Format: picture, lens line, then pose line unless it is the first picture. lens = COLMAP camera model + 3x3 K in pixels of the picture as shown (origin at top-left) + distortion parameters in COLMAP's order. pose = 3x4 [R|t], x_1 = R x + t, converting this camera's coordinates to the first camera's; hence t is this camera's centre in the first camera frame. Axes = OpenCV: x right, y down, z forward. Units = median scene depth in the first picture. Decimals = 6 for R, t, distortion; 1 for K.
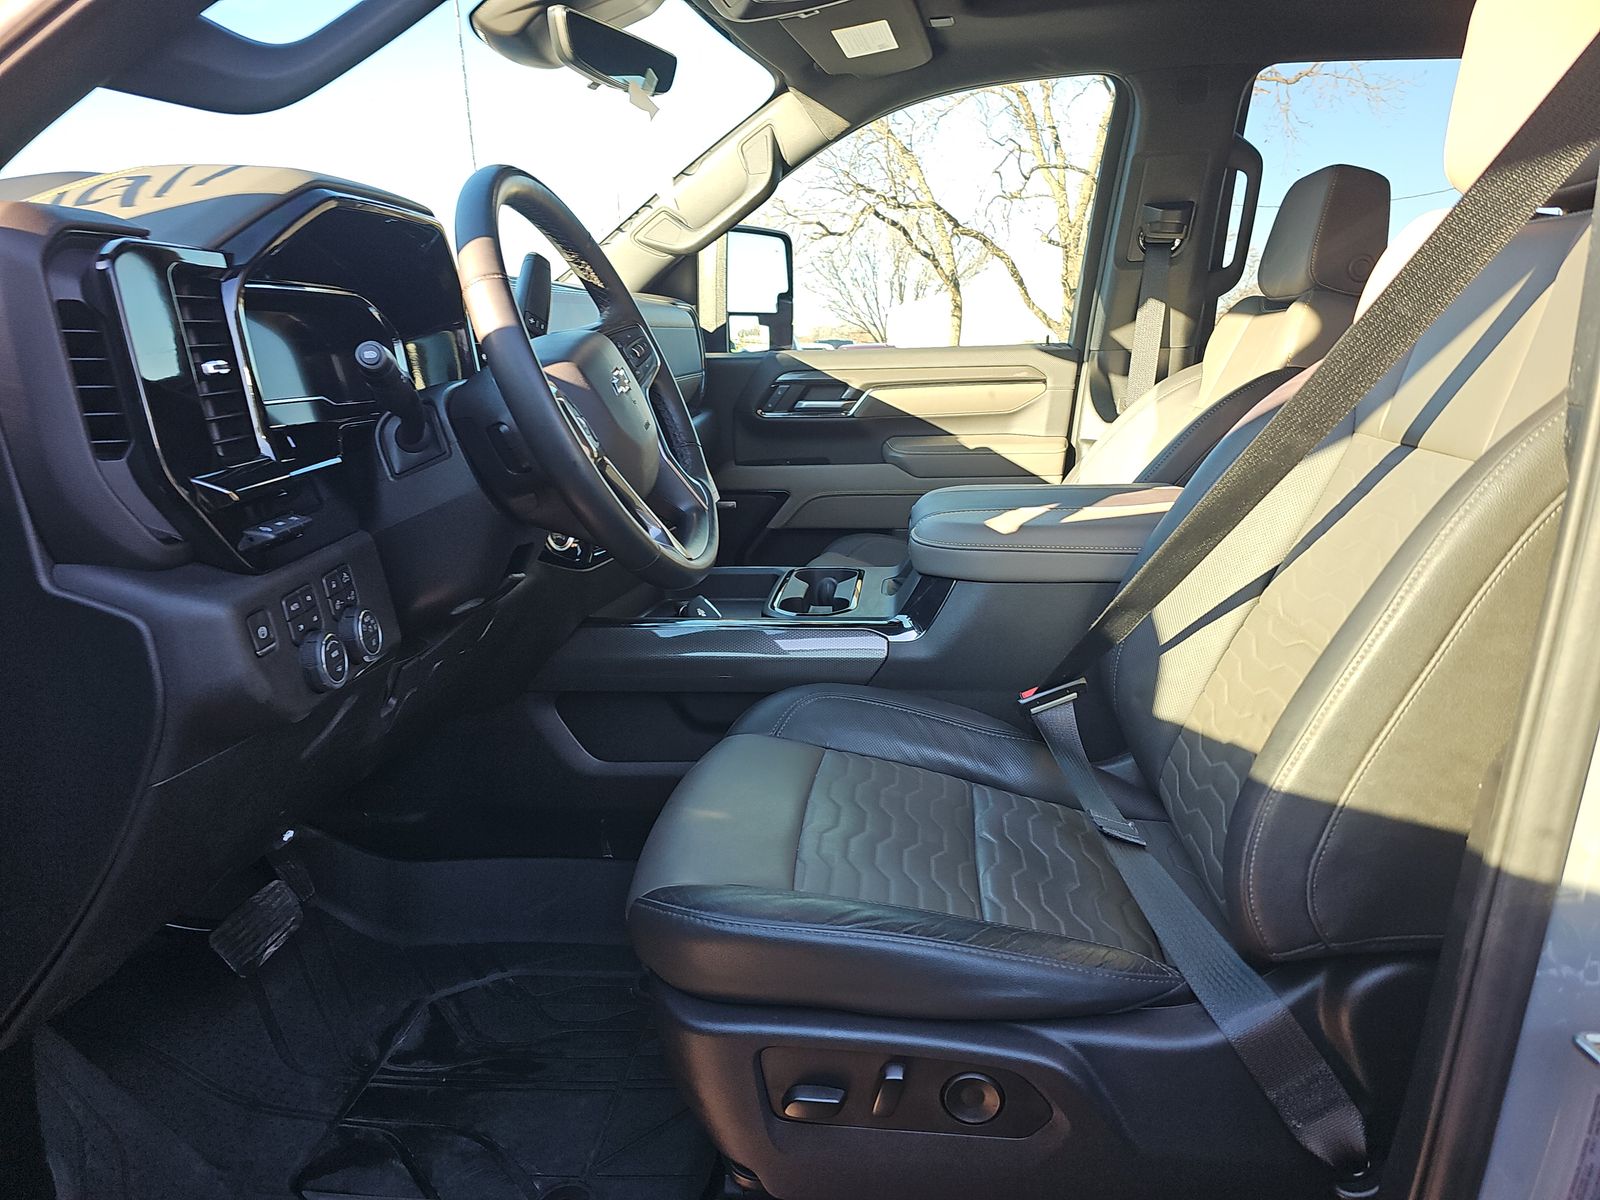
lens RADIAL K [[1072.1, 0, 813.0], [0, 1072.1, 612.0], [0, 0, 1]] dist [0.054446, -0.031772]
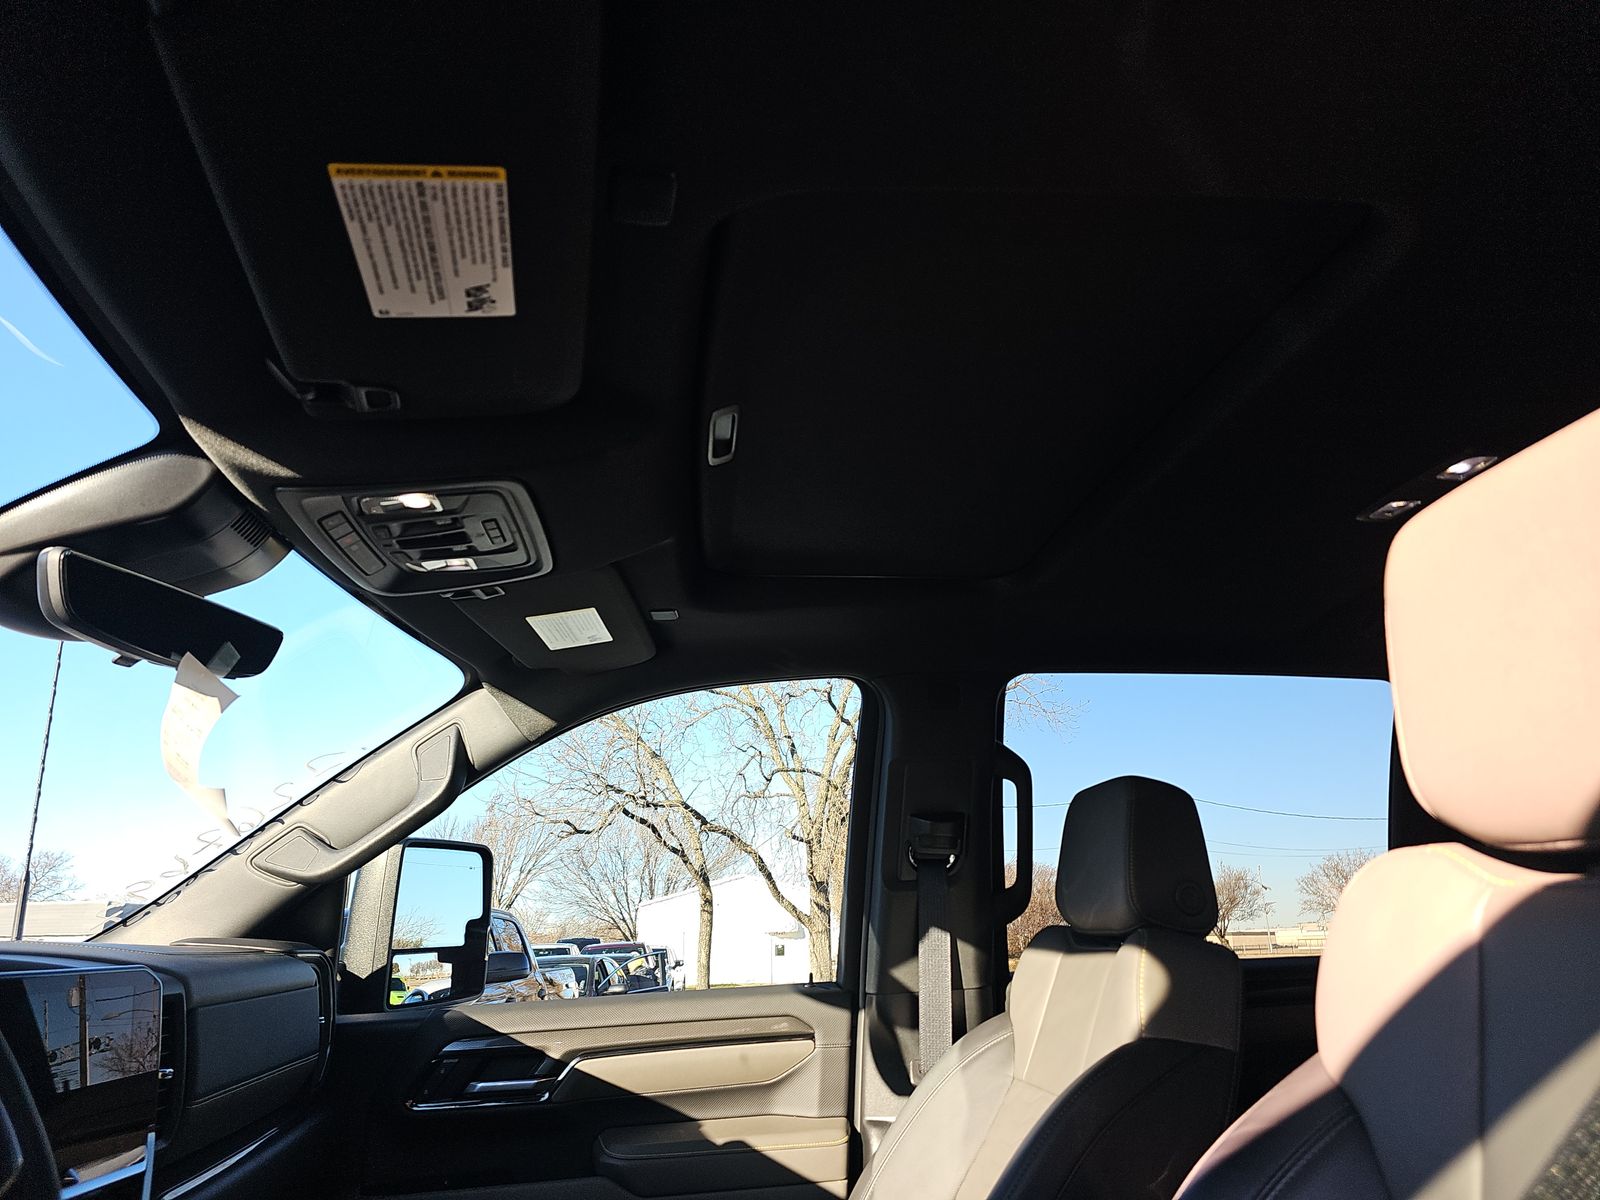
lens RADIAL K [[1072.1, 0, 815.5], [0, 1072.1, 589.0], [0, 0, 1]] dist [0.054446, -0.031772]
pose [[0.974903, 0.041059, 0.218812, 0.038122], [0.080819, 0.850531, -0.519679, -0.085777], [-0.207444, 0.524320, 0.825866, 0.204743]]
